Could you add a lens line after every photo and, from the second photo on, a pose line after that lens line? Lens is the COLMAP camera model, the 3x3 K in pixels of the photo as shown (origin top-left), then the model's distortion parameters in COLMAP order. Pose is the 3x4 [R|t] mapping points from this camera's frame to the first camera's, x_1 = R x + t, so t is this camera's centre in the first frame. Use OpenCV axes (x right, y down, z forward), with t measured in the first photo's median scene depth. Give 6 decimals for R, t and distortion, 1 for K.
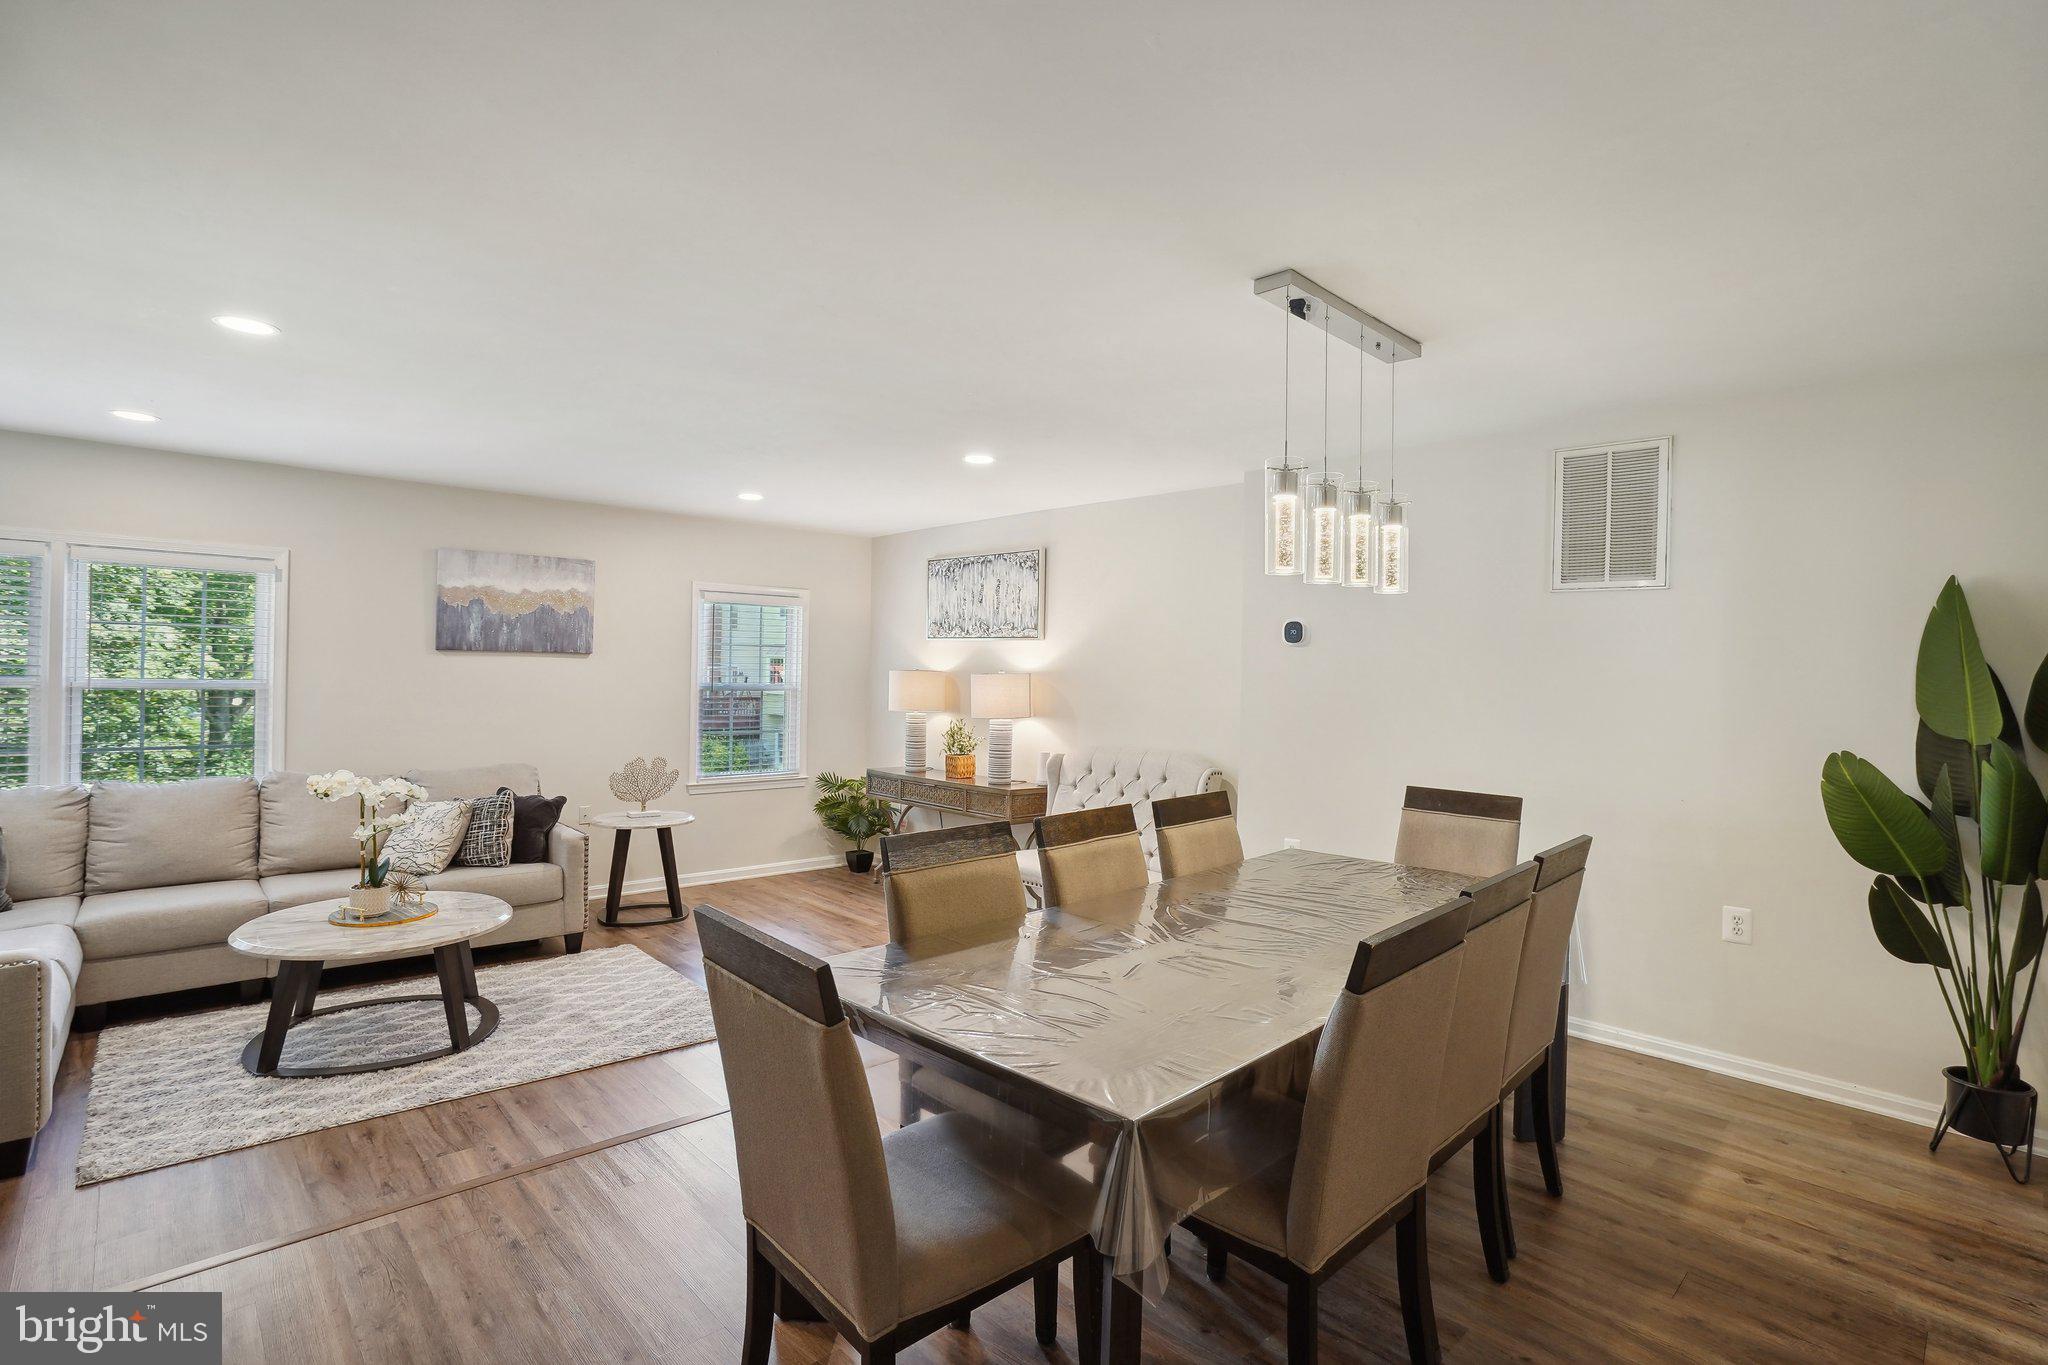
lens RADIAL K [[985.1, 0, 1023.6], [0, 985.1, 676.7], [0, 0, 1]] dist [-0.019936, -0.000310]
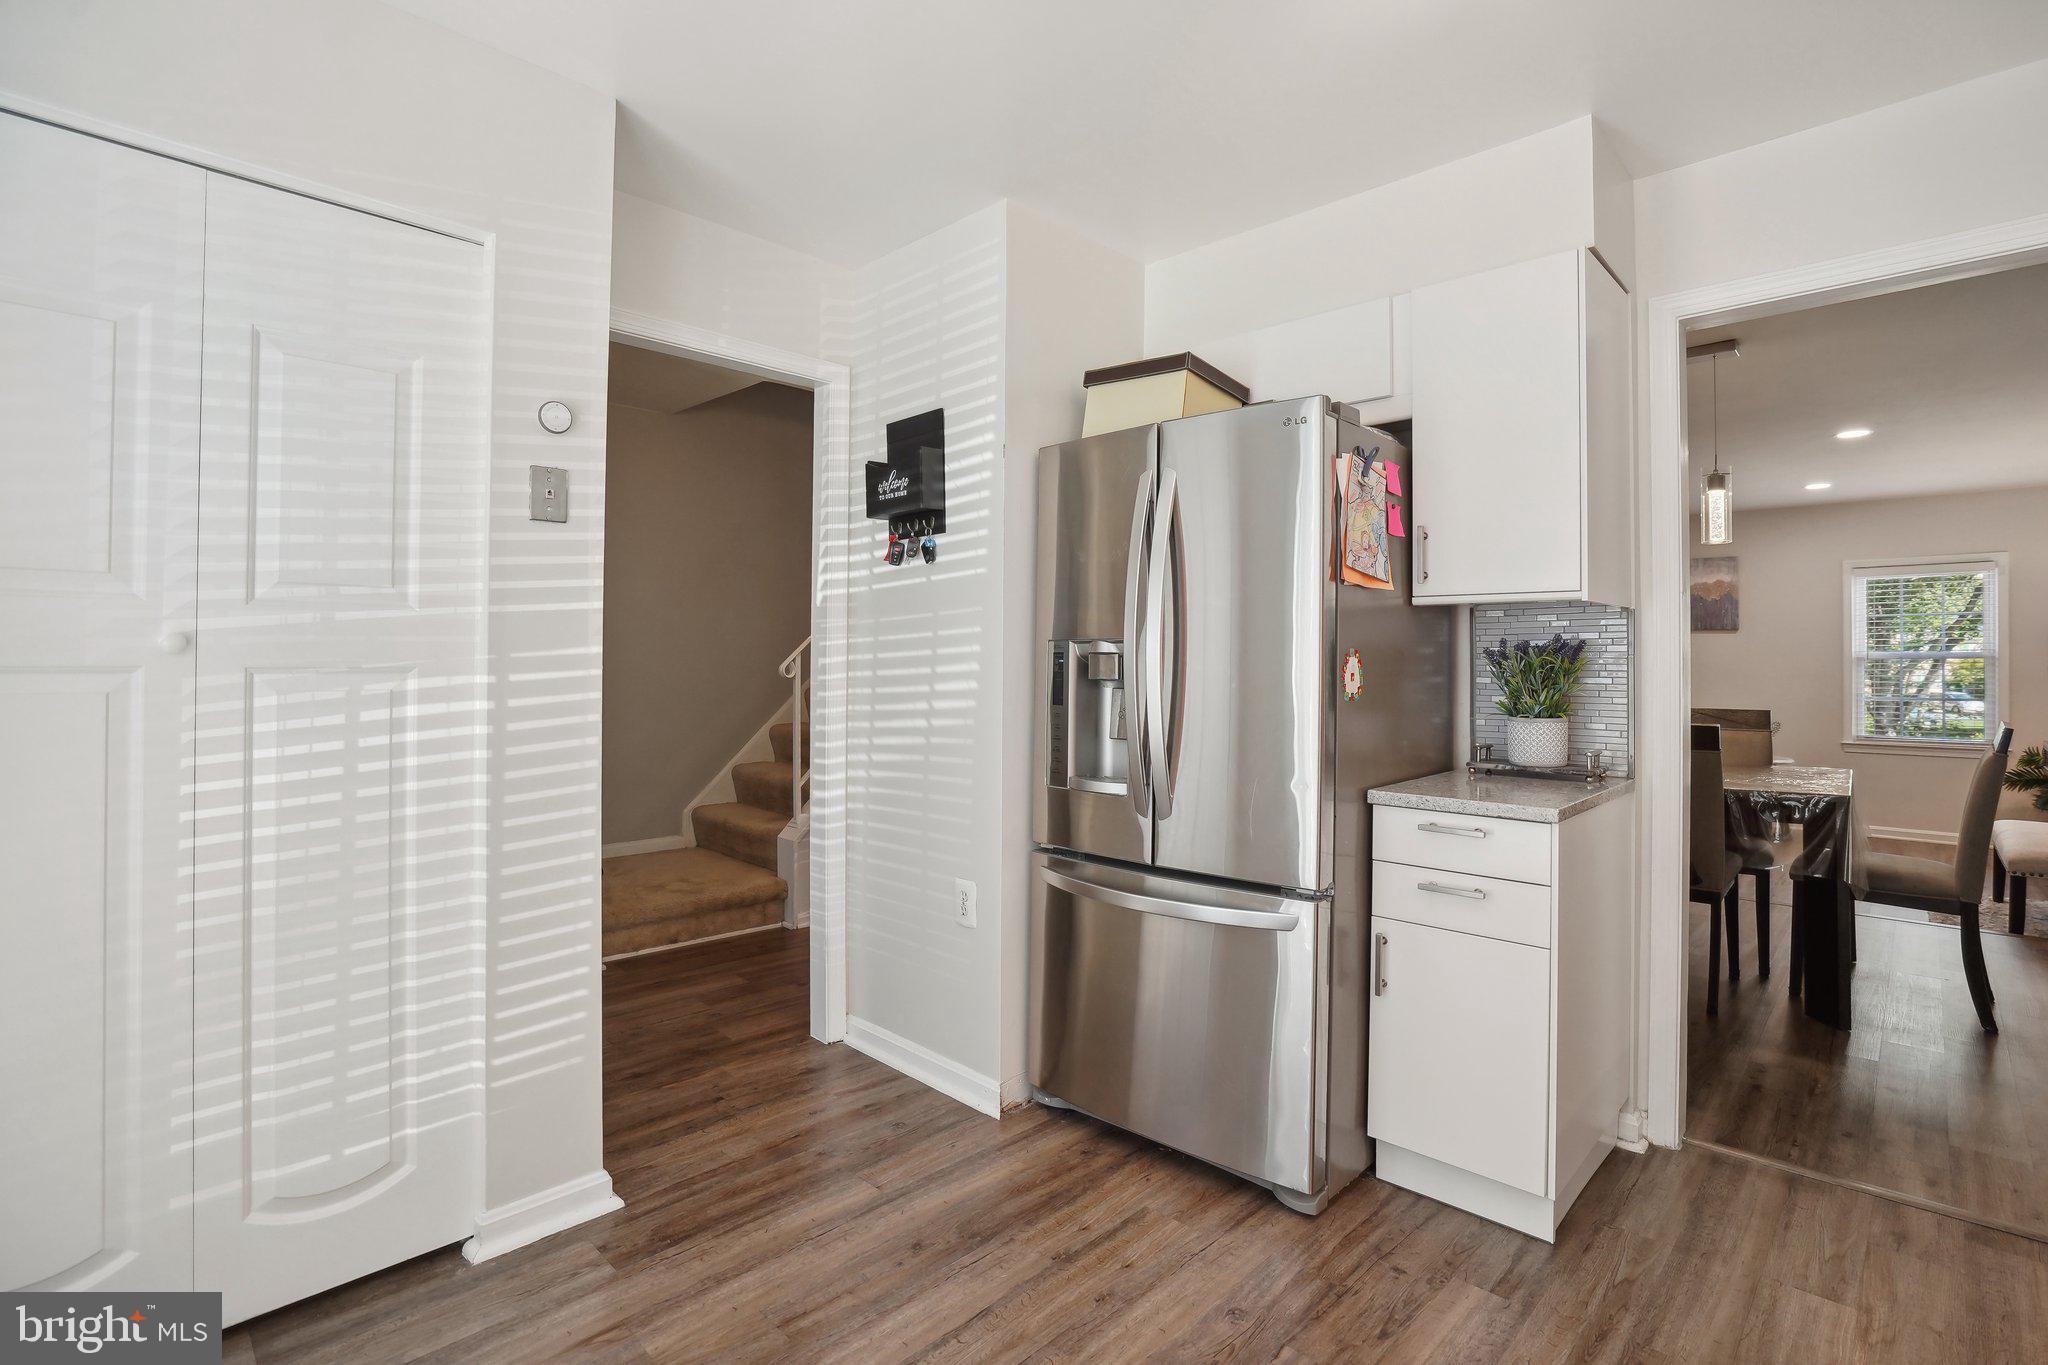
lens RADIAL K [[963.8, 0, 1024.0], [0, 963.8, 648.0], [0, 0, 1]] dist [-0.051550, 0.017896]
pose [[0.053514, -0.031001, -0.998086, 0.796693], [-0.007570, 0.999477, -0.031450, 0.050685], [0.998538, 0.009238, 0.053251, 0.011969]]
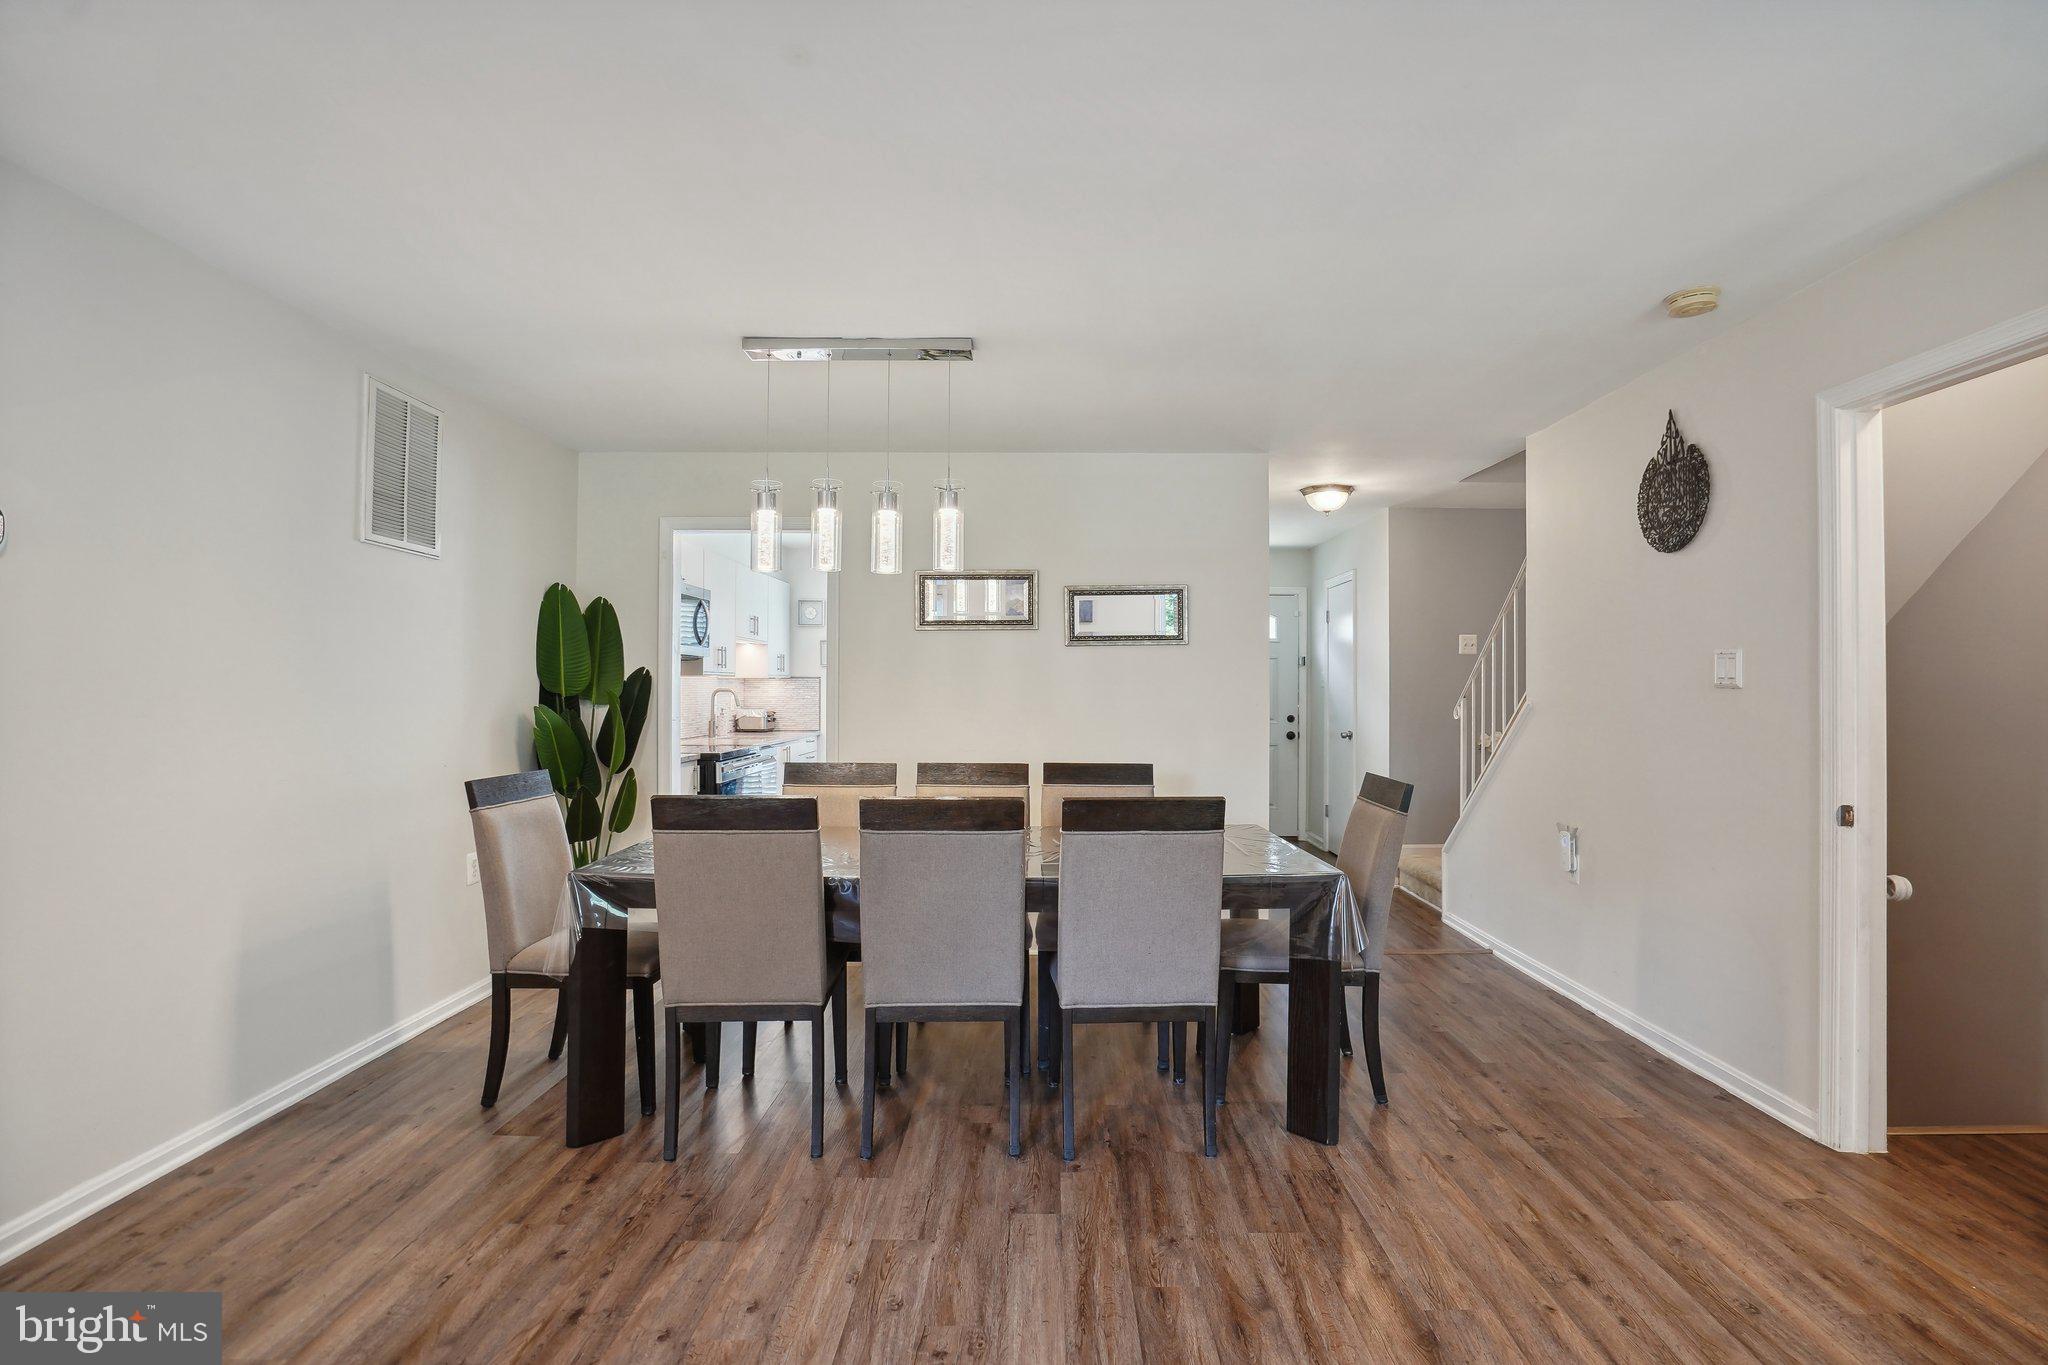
lens RADIAL K [[990.4, 0, 1024.0], [0, 990.4, 682.5], [0, 0, 1]] dist [-0.053658, 0.022151]
pose [[-0.735844, -0.017153, 0.676934, -0.298756], [-0.017607, 0.999826, 0.006195, 0.013931], [-0.676923, -0.007360, -0.736017, 0.816472]]
